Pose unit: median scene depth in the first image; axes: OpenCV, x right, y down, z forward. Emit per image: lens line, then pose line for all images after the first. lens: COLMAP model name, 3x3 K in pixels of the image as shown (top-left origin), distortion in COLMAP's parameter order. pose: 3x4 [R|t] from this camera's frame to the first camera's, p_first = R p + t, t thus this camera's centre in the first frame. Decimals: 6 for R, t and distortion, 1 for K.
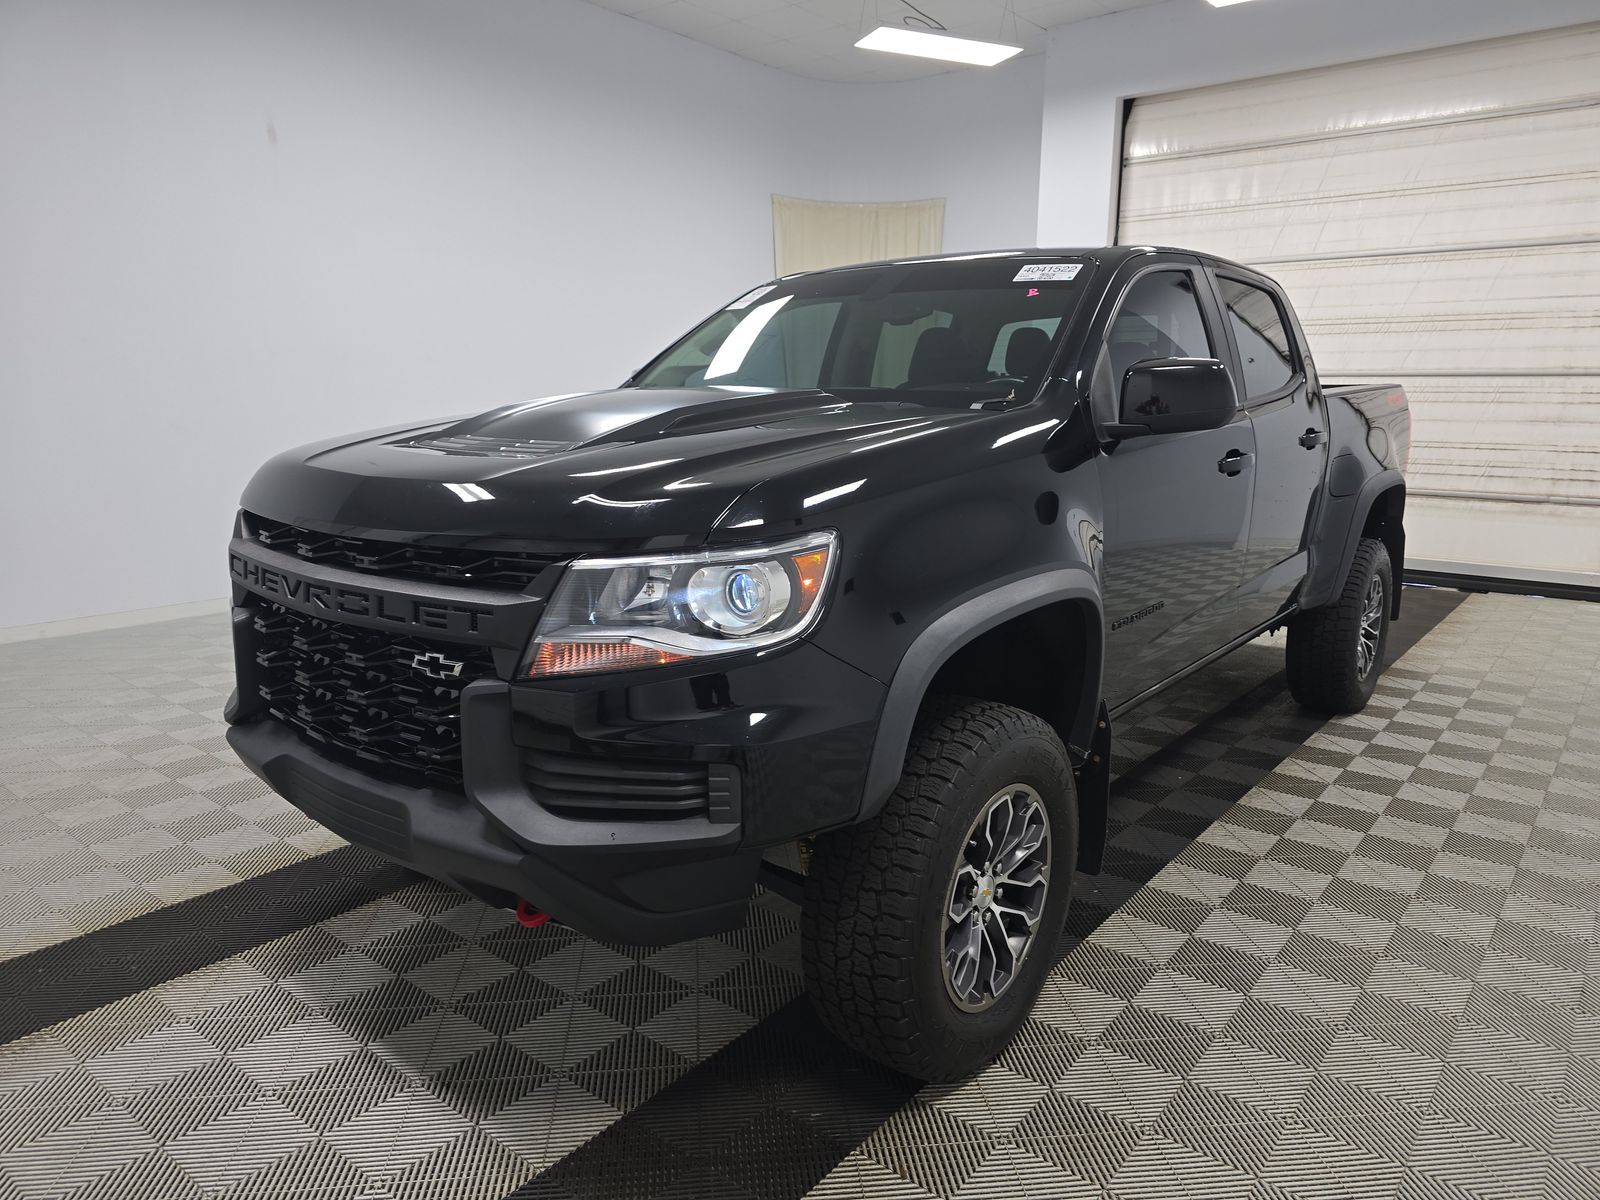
lens RADIAL K [[1077.2, 0, 800.0], [0, 1077.2, 600.0], [0, 0, 1]] dist [0.065310, -0.028340]
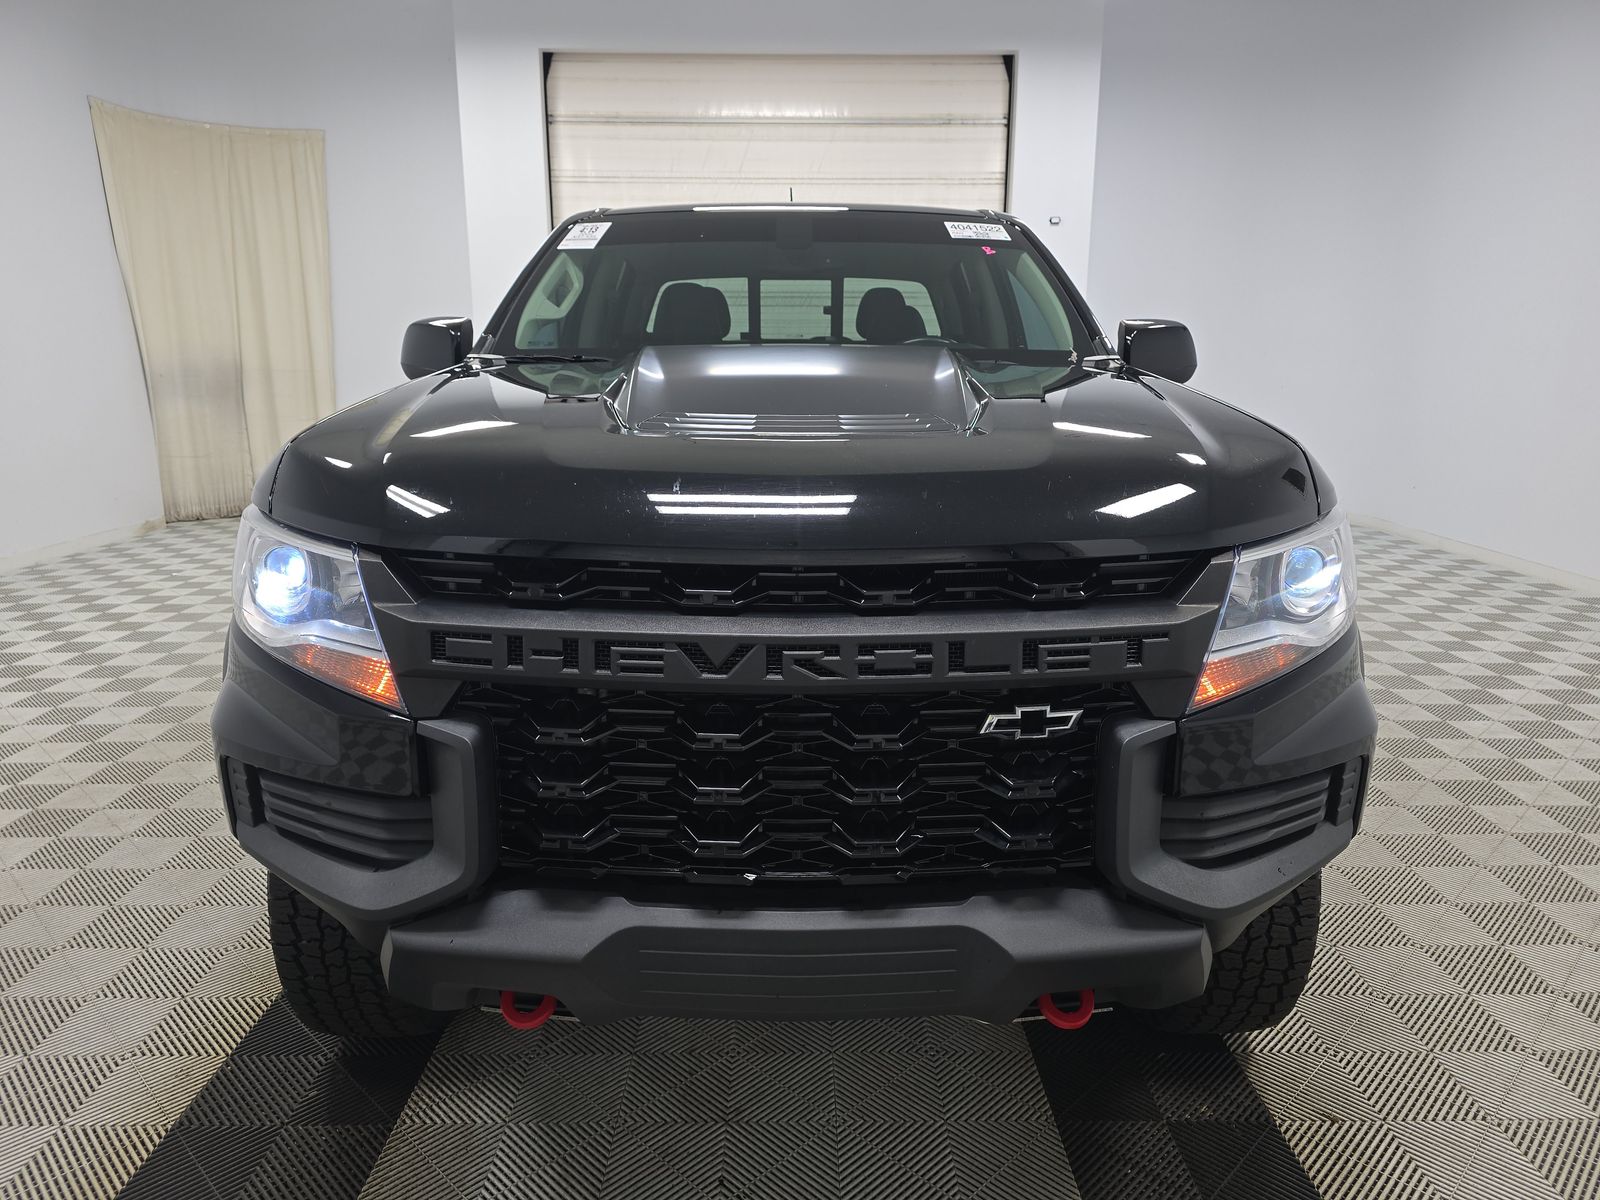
lens RADIAL K [[1077.2, 0, 800.0], [0, 1077.2, 600.0], [0, 0, 1]] dist [0.065310, -0.028340]
pose [[0.786539, -0.144338, 0.600436, -0.200697], [0.127485, 0.989309, 0.070819, -0.020974], [-0.604238, 0.020844, 0.796531, 0.117380]]
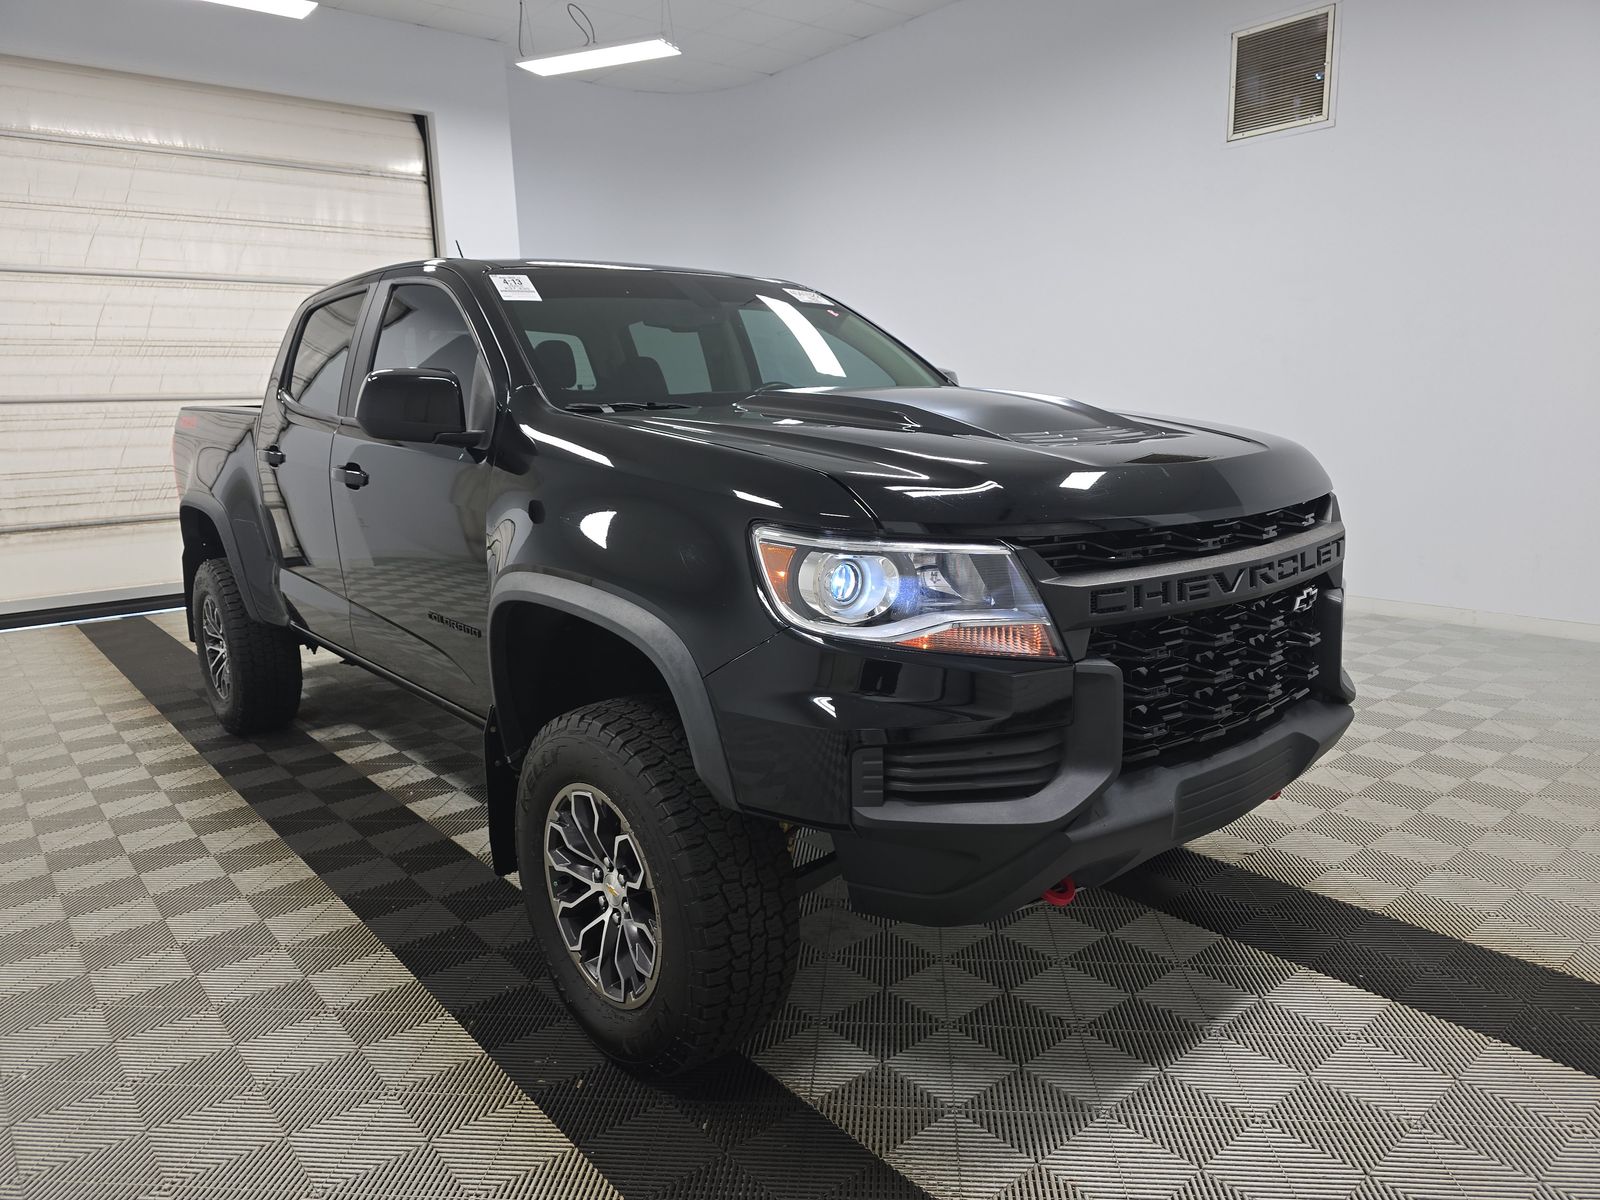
lens RADIAL K [[1077.2, 0, 800.0], [0, 1077.2, 600.0], [0, 0, 1]] dist [0.065310, -0.028340]
pose [[0.229569, -0.198973, 0.952737, -0.371373], [0.227022, 0.962826, 0.146377, -0.056248], [-0.946445, 0.182689, 0.266207, 0.277854]]
